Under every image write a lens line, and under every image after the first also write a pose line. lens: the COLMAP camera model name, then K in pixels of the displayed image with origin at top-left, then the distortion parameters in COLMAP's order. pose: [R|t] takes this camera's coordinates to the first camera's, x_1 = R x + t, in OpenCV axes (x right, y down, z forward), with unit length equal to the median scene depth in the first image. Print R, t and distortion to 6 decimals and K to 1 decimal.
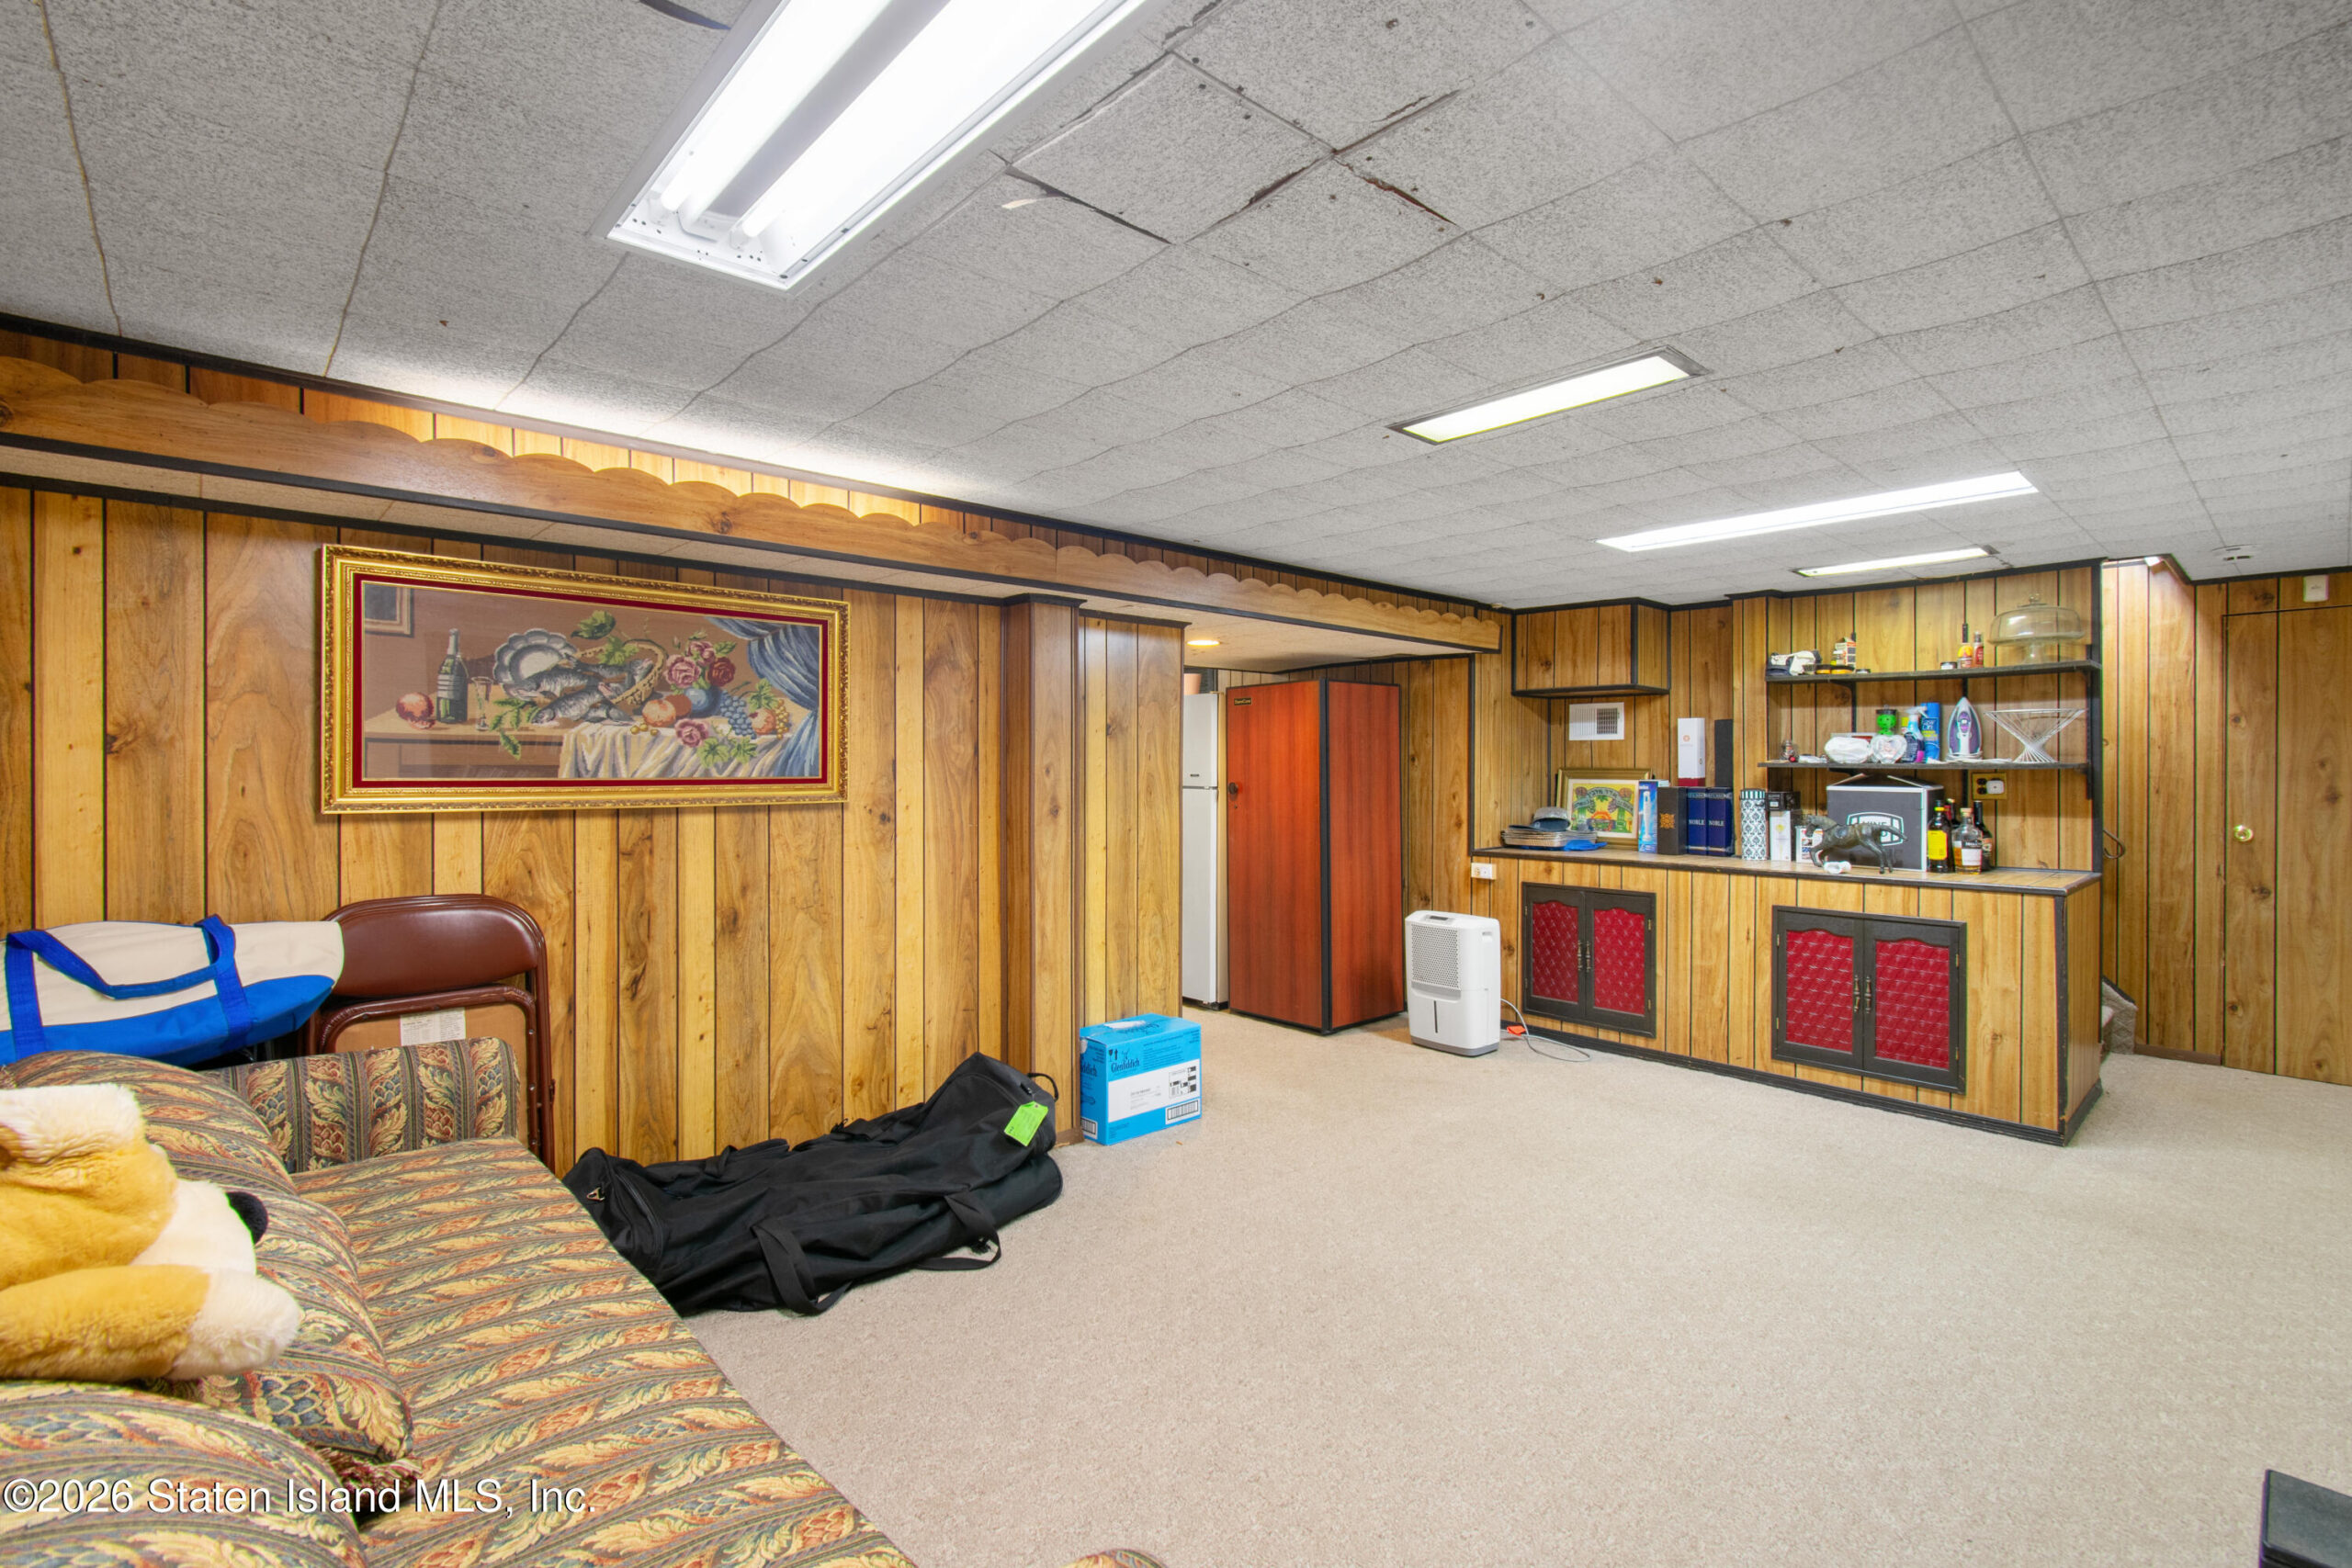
lens RADIAL K [[1055.3, 0, 1176.8], [0, 1055.3, 738.3], [0, 0, 1]] dist [0.002161, -0.000275]
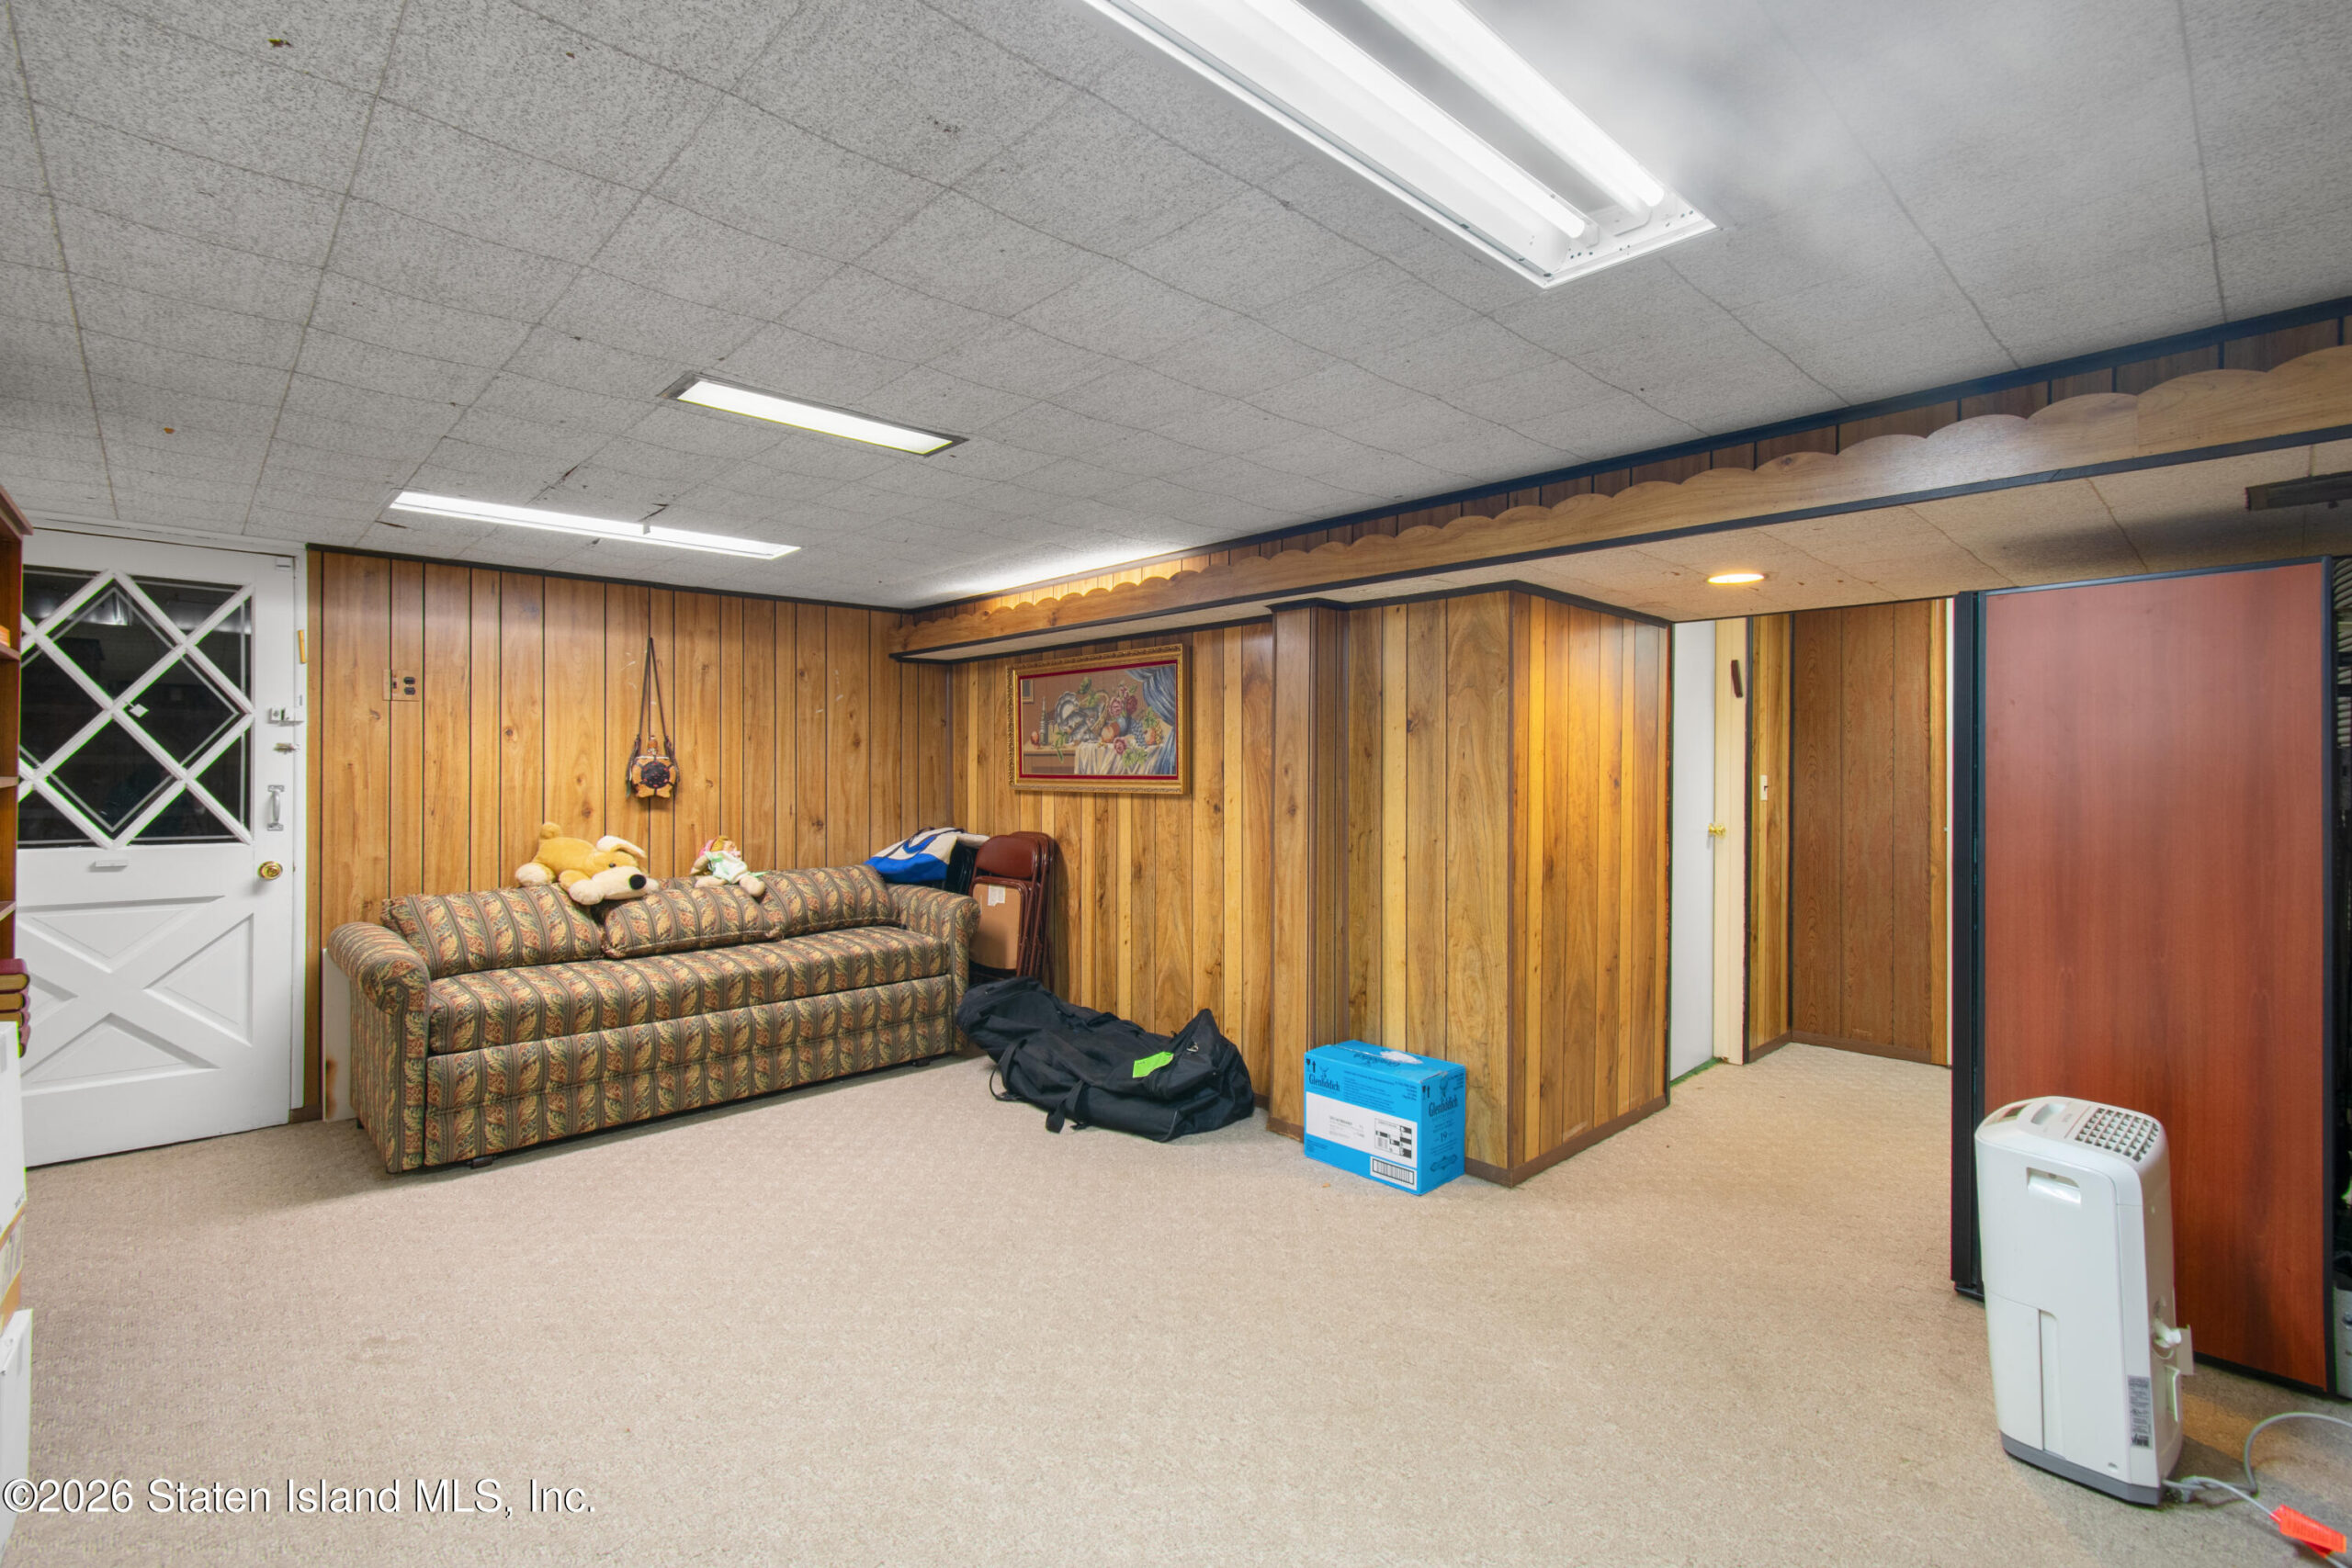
lens RADIAL K [[1055.3, 0, 1176.8], [0, 1055.3, 738.3], [0, 0, 1]] dist [0.002161, -0.000275]
pose [[0.018303, -0.029648, -0.999393, 1.055349], [0.026398, 0.999226, -0.029160, 0.029980], [0.999484, -0.025848, 0.019072, 1.004670]]
